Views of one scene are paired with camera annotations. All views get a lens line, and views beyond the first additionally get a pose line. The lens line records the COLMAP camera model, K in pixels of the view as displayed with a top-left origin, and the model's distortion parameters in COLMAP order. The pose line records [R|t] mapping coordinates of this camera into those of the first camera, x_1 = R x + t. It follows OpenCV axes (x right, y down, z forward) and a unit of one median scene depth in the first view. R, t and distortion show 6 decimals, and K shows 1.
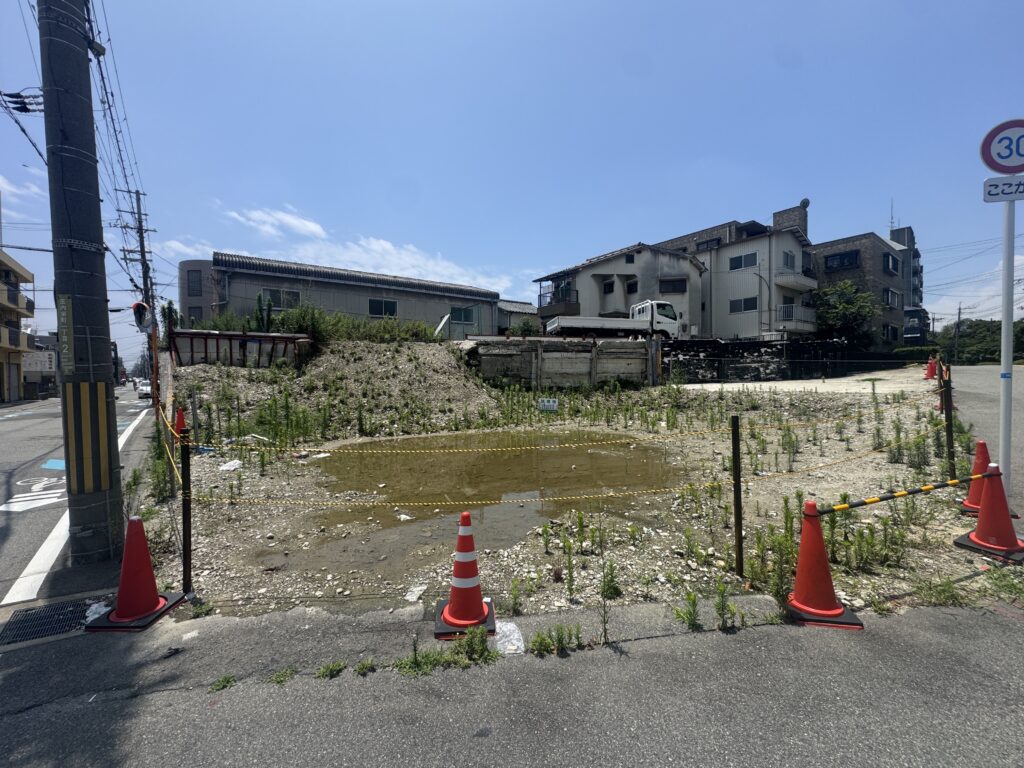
lens RADIAL K [[408.2, 0, 510.9], [0, 408.2, 382.5], [0, 0, 1]] dist [-0.002879, 0.000285]
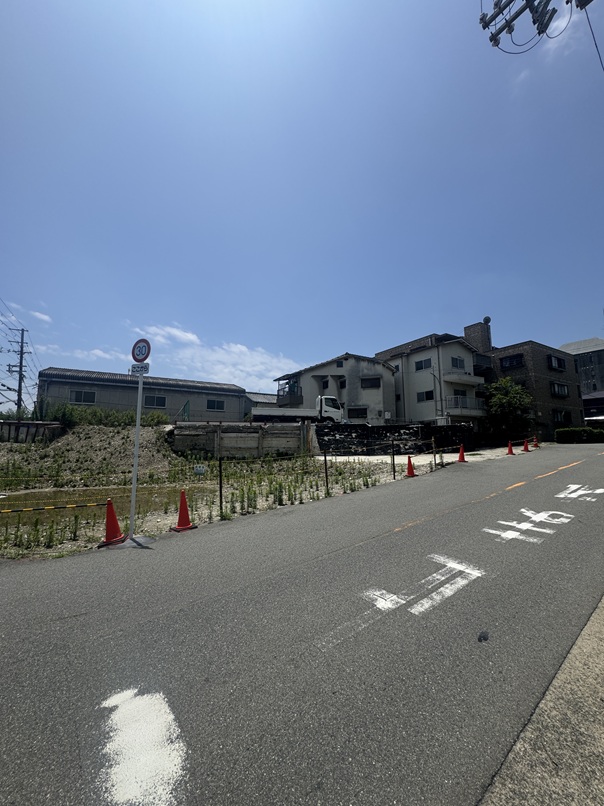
lens RADIAL K [[321.3, 0, 302.1], [0, 321.3, 403.6], [0, 0, 1]] dist [-0.002879, 0.000285]
pose [[0.994588, -0.005156, -0.103767, 0.615669], [-0.010333, 0.988907, -0.148173, -0.013790], [0.103380, 0.148443, 0.983503, -0.155992]]
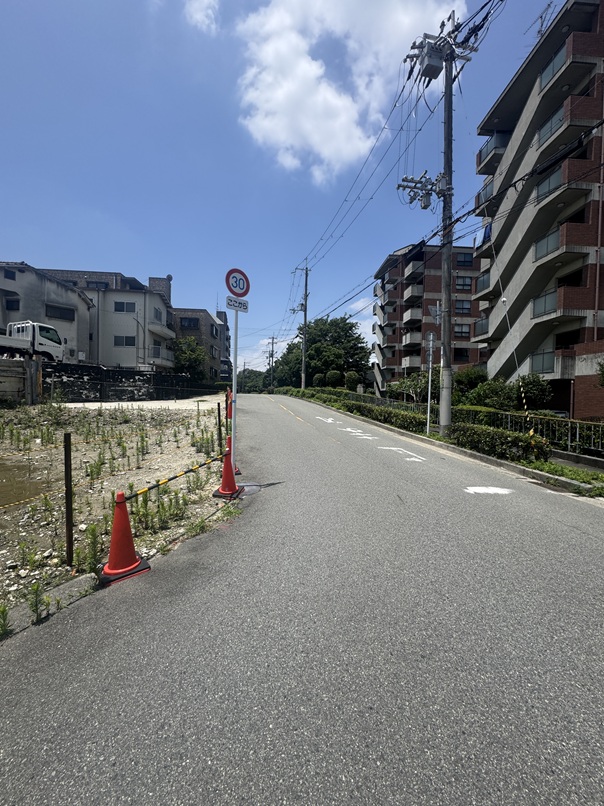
lens RADIAL K [[321.3, 0, 303.6], [0, 321.3, 402.3], [0, 0, 1]] dist [-0.002879, 0.000285]
pose [[0.528641, 0.007377, 0.848813, 0.029396], [-0.010434, 0.999943, -0.002193, -0.003829], [-0.848781, -0.007697, 0.528688, -0.021443]]
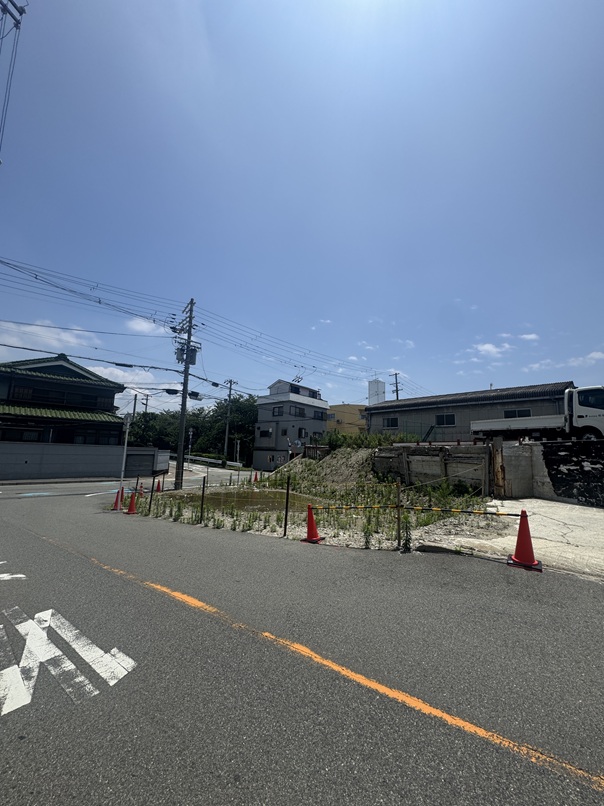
lens RADIAL K [[321.3, 0, 299.5], [0, 321.3, 403.8], [0, 0, 1]] dist [-0.002879, 0.000285]
pose [[0.122640, -0.134200, -0.983336, 1.362400], [-0.053881, 0.988454, -0.141619, -0.094121], [0.990988, 0.070351, 0.113993, 0.664398]]
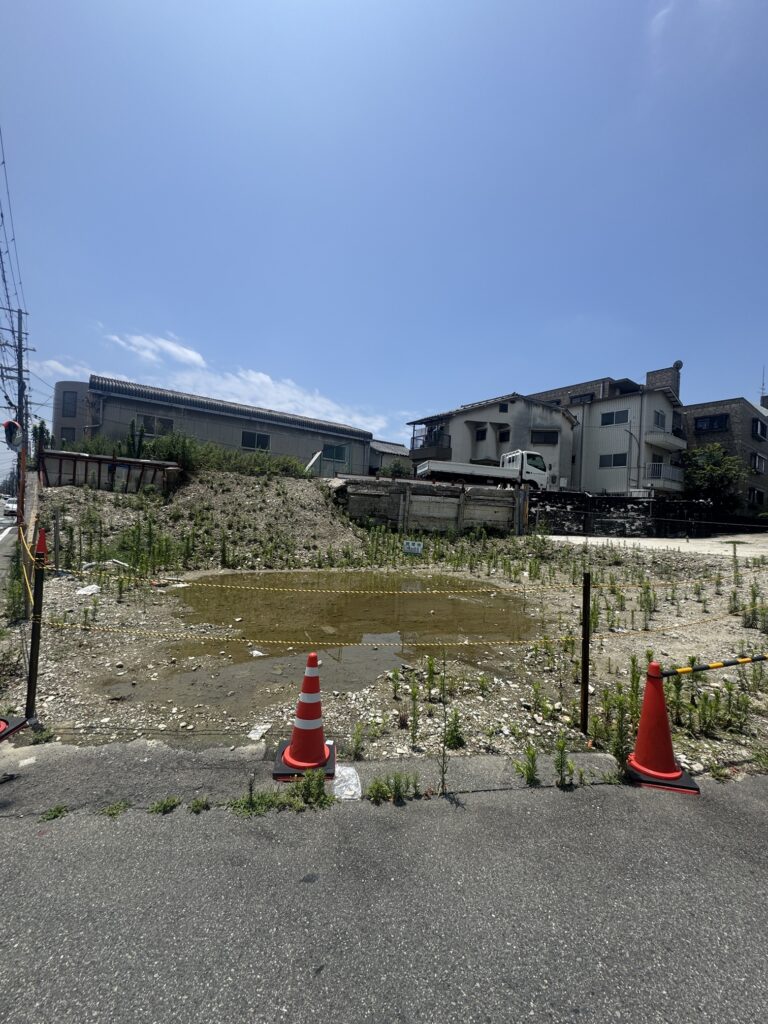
lens RADIAL K [[408.2, 0, 384.0], [0, 408.2, 511.3], [0, 0, 1]] dist [-0.002879, 0.000285]
pose [[0.998037, 0.062084, 0.008175, 0.007055], [-0.061838, 0.997706, -0.027546, -0.003045], [-0.009866, 0.026987, 0.999587, -0.003405]]
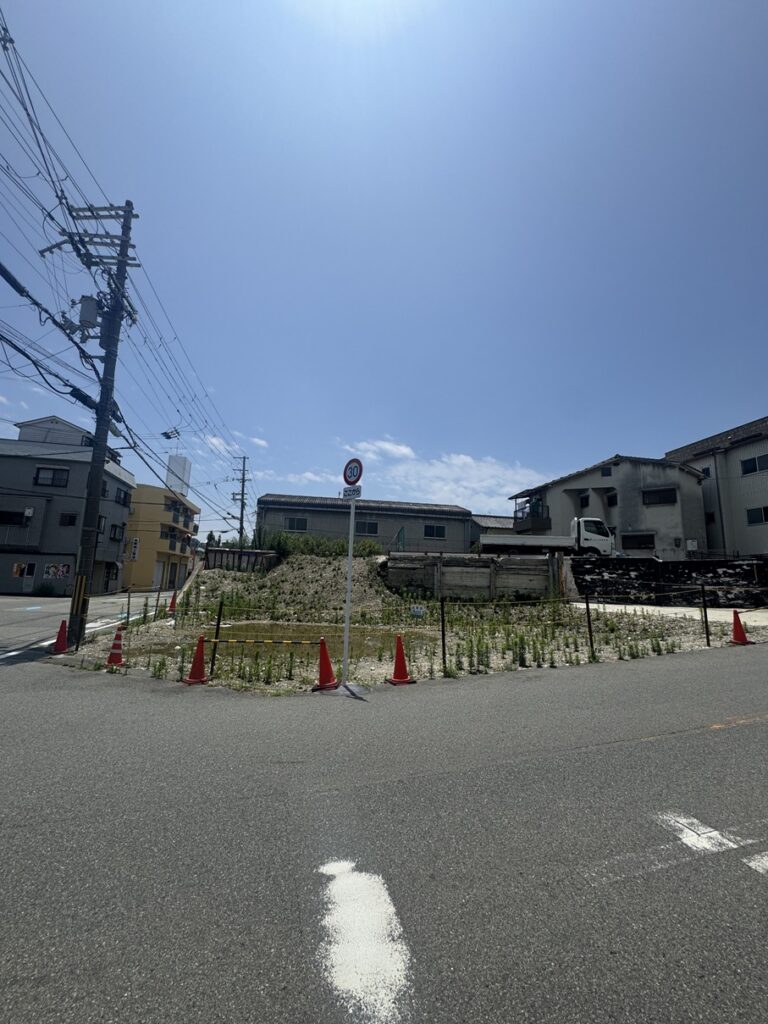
lens RADIAL K [[408.2, 0, 384.5], [0, 408.2, 512.3], [0, 0, 1]] dist [-0.002879, 0.000285]
pose [[0.882950, -0.034592, -0.468190, 0.615724], [-0.055126, 0.982743, -0.176570, -0.014483], [0.466219, 0.181712, 0.865807, -0.160438]]
